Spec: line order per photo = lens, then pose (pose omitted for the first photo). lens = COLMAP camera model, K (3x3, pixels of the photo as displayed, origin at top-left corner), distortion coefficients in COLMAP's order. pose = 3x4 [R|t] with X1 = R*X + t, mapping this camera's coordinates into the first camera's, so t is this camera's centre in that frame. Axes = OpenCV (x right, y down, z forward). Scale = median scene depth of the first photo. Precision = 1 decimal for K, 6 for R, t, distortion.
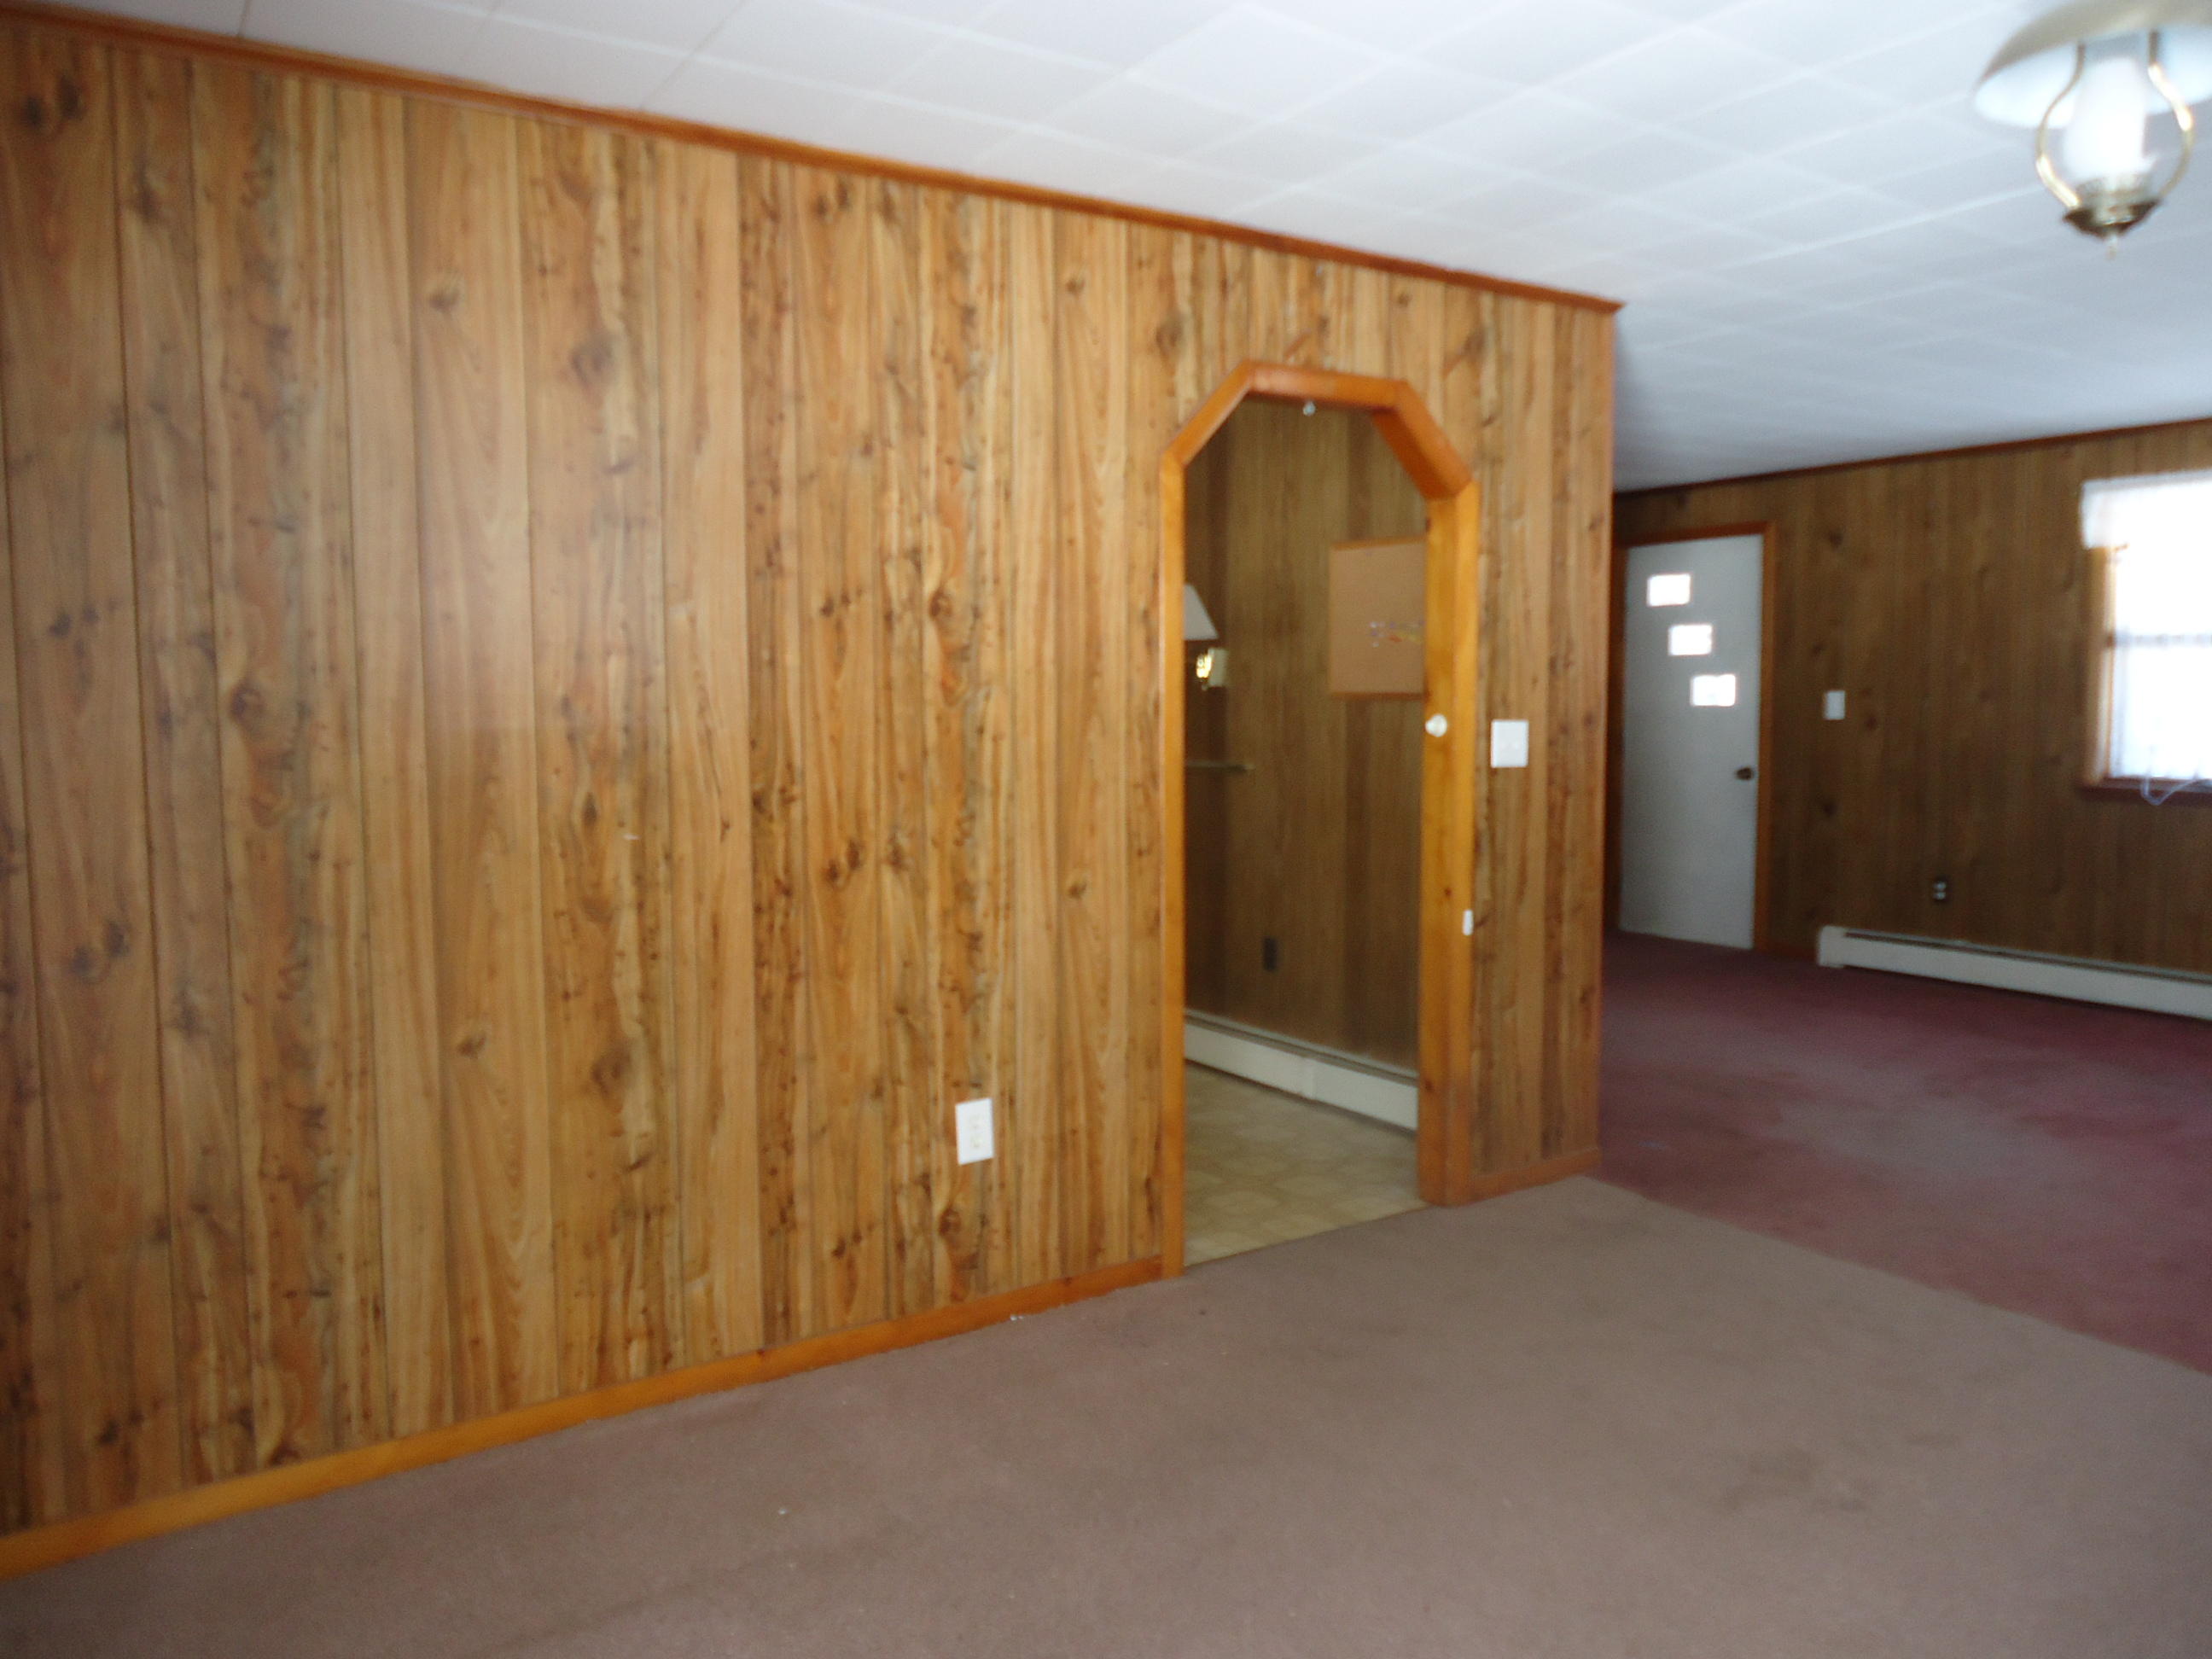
lens RADIAL K [[1604.2, 0, 1102.8], [0, 1604.2, 817.9], [0, 0, 1]] dist [-0.018677, 0.021253]
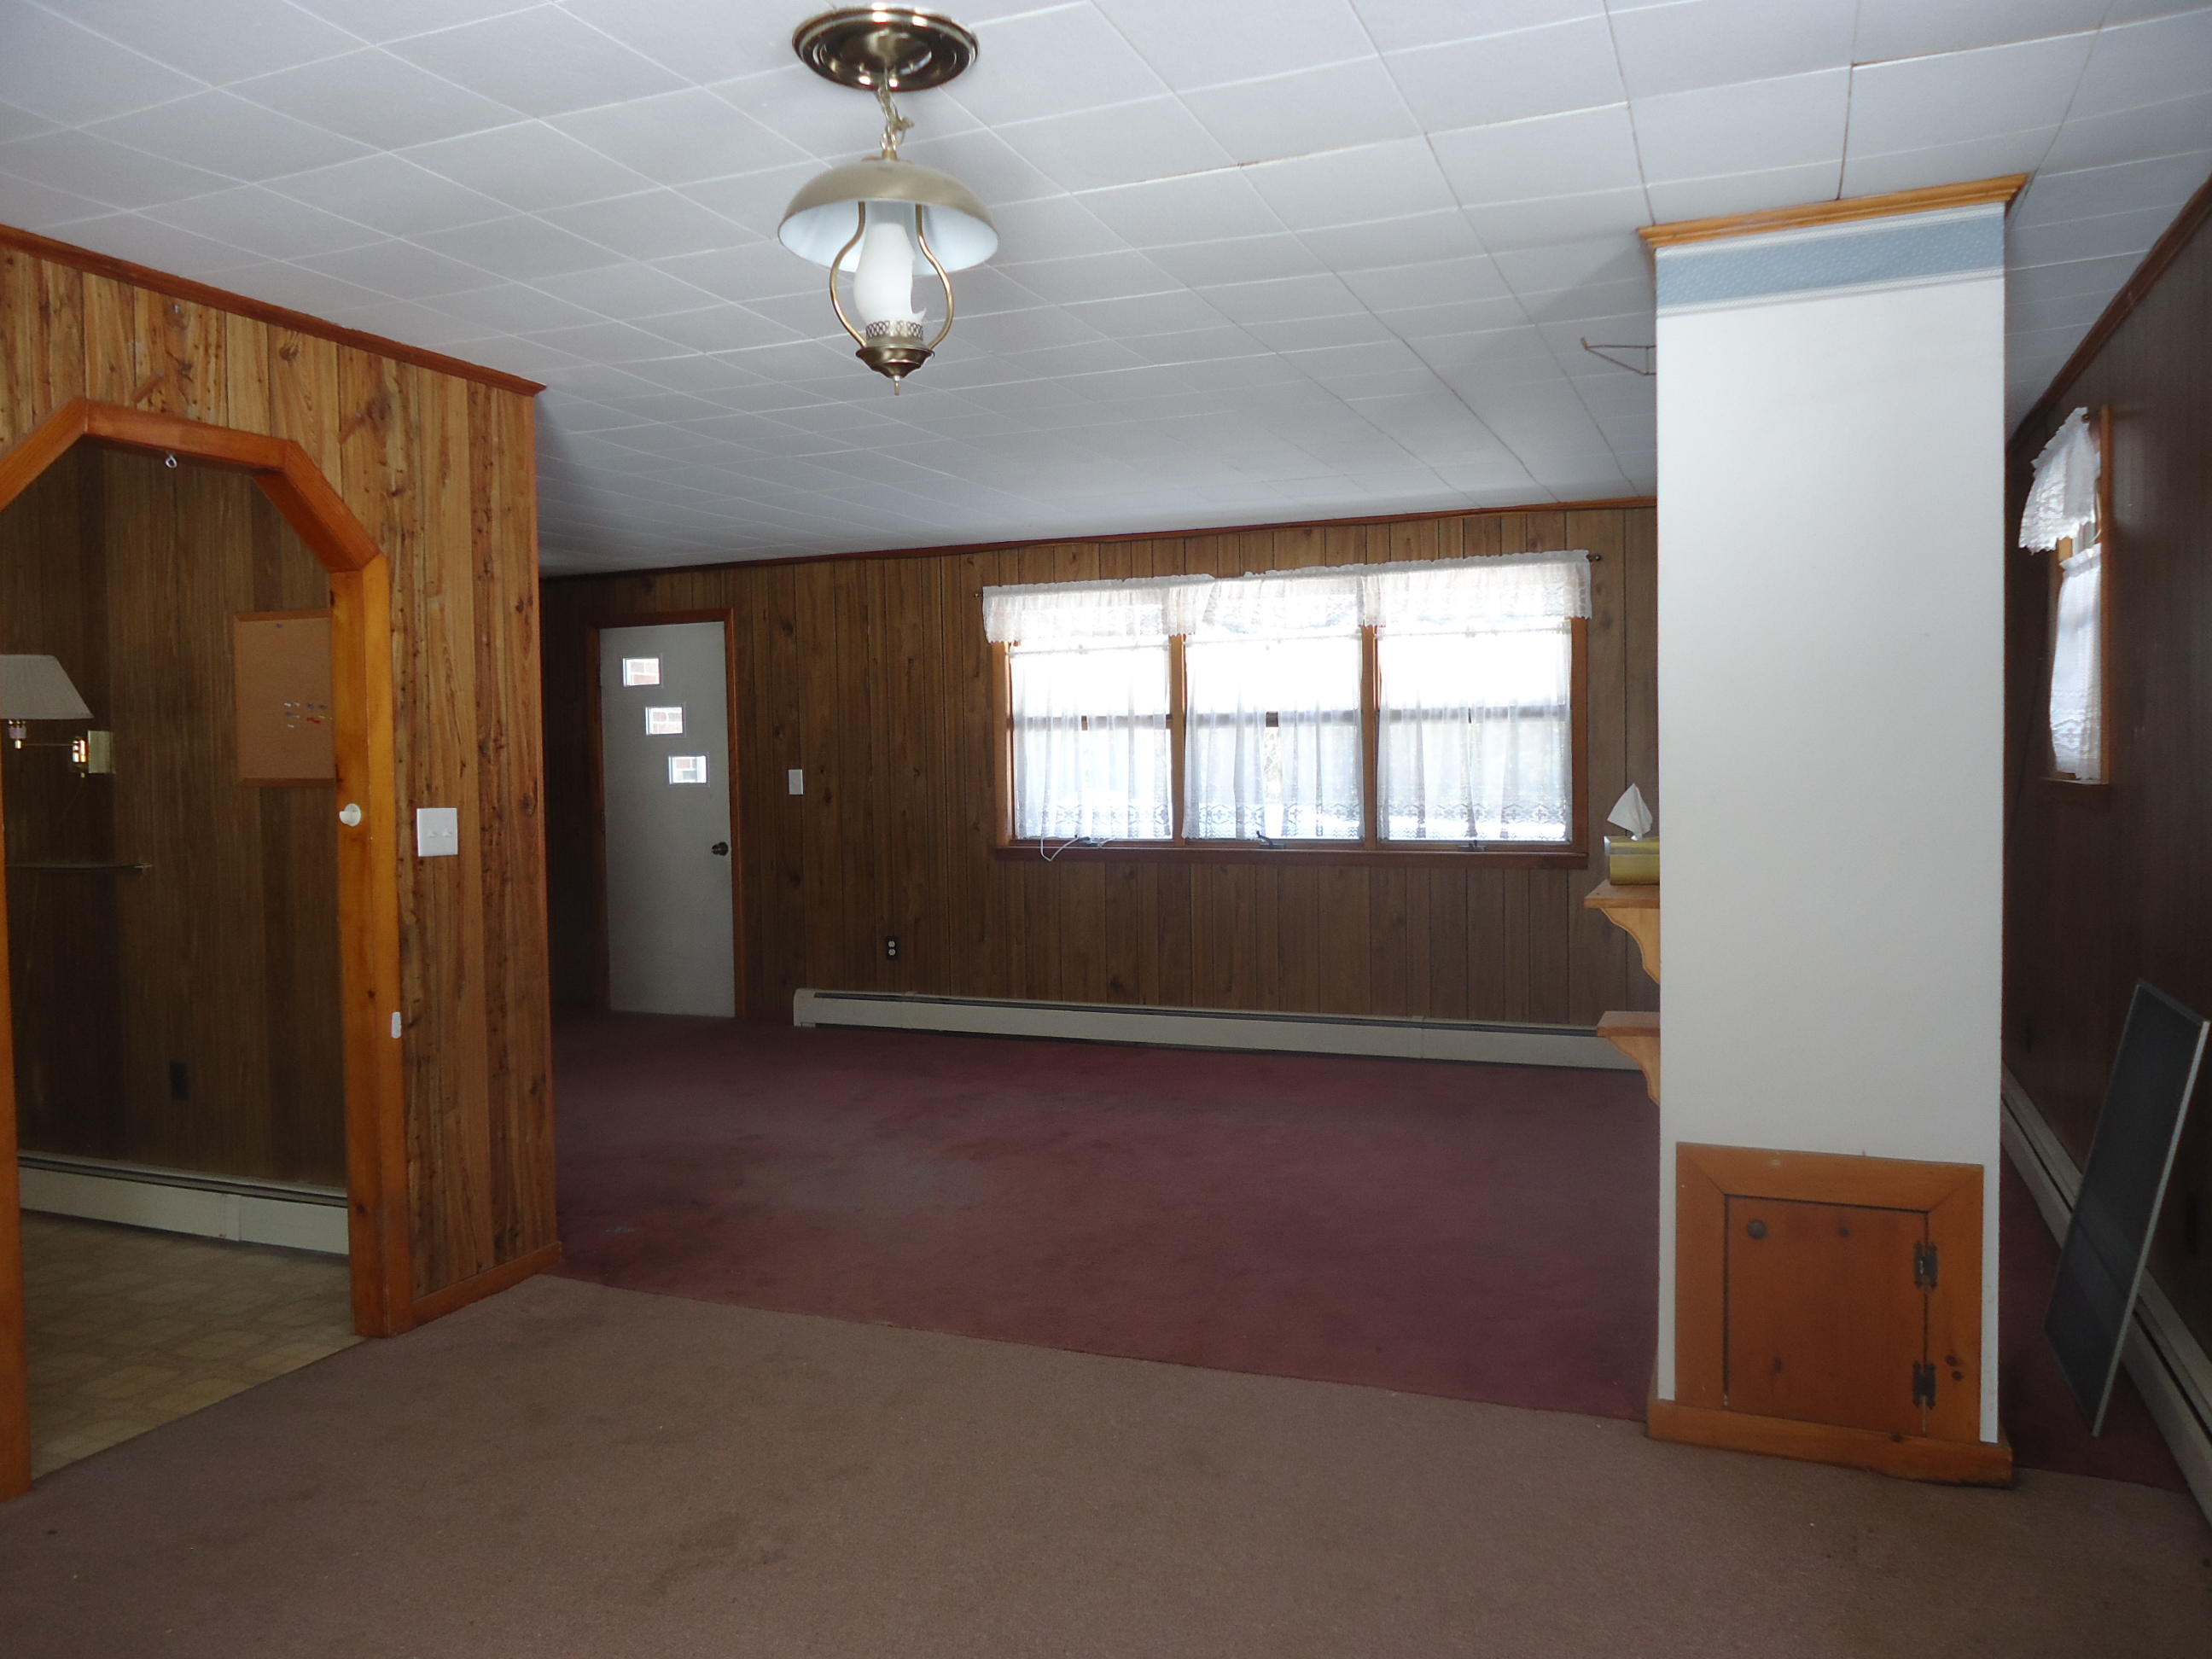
lens RADIAL K [[1604.2, 0, 1098.1], [0, 1604.2, 820.0], [0, 0, 1]] dist [-0.018677, 0.021253]
pose [[0.831203, -0.029878, 0.555165, 0.057223], [0.055776, 0.997998, -0.029799, -0.003340], [-0.553164, 0.055734, 0.831206, -0.004617]]
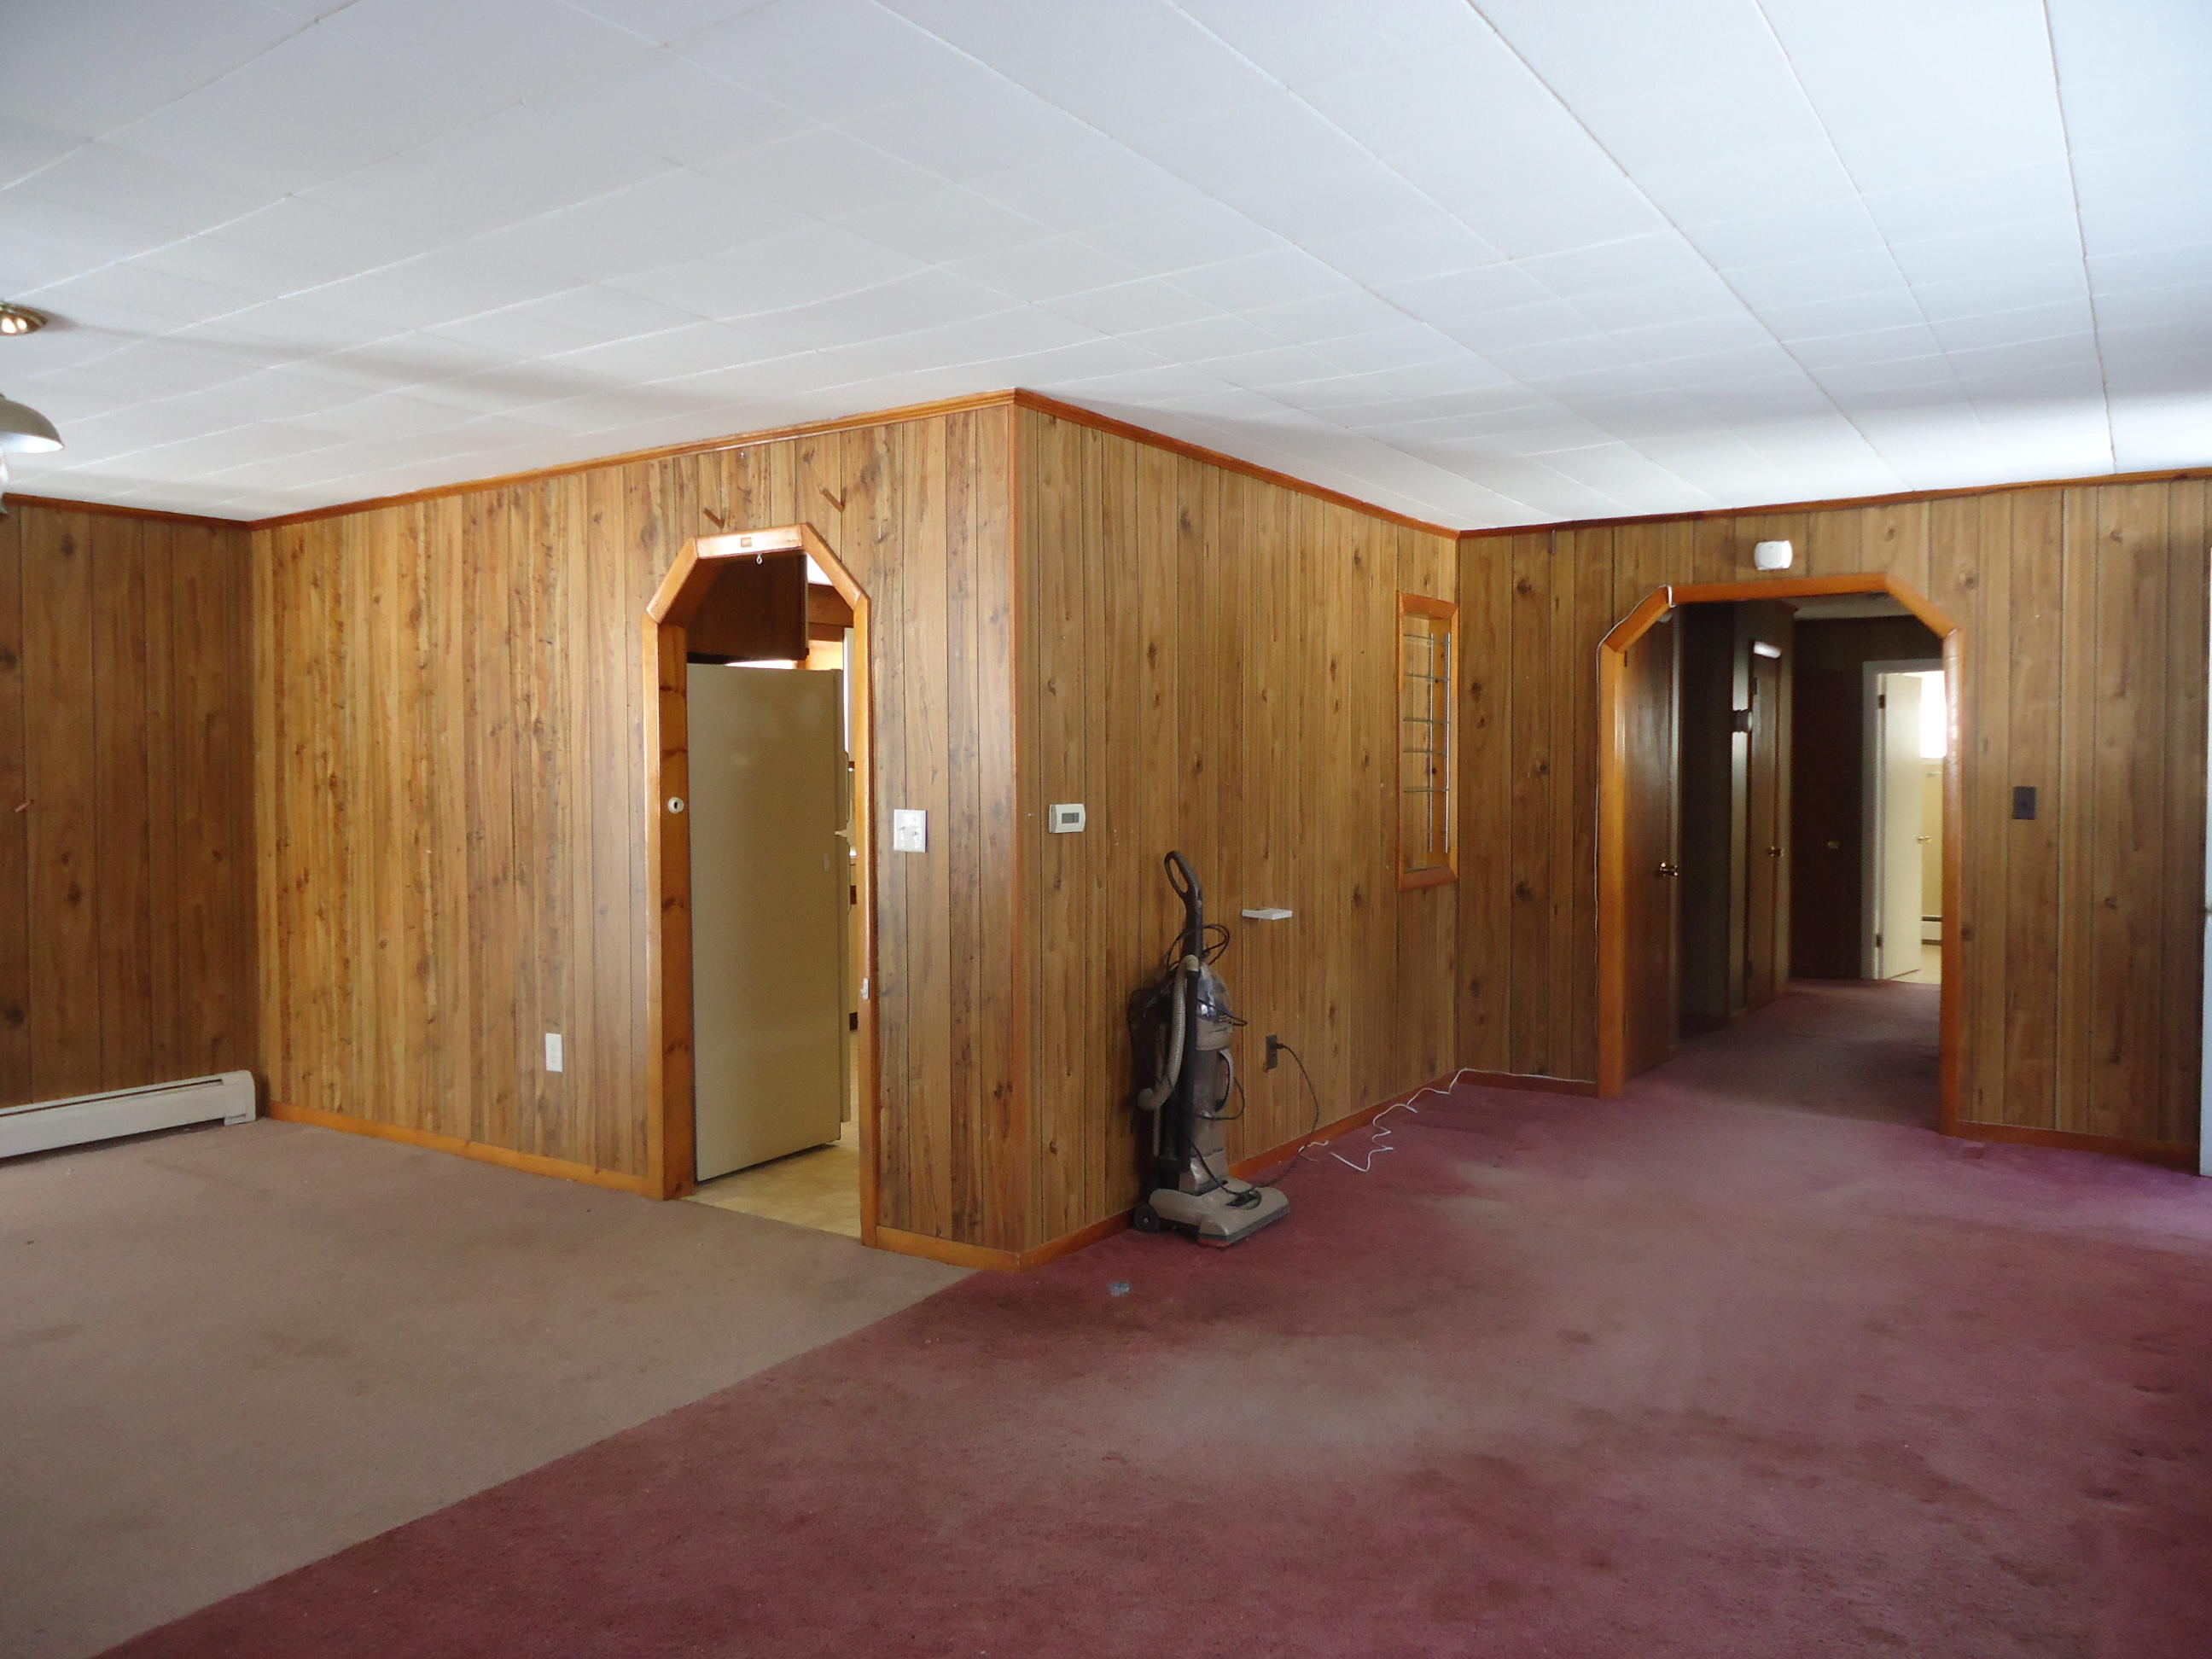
lens RADIAL K [[1604.2, 0, 1113.4], [0, 1604.2, 810.3], [0, 0, 1]] dist [-0.018677, 0.021253]
pose [[0.389879, 0.029839, -0.920383, 1.392452], [-0.069694, 0.997564, 0.002819, -0.077762], [0.918225, 0.063046, 0.391009, 0.757264]]
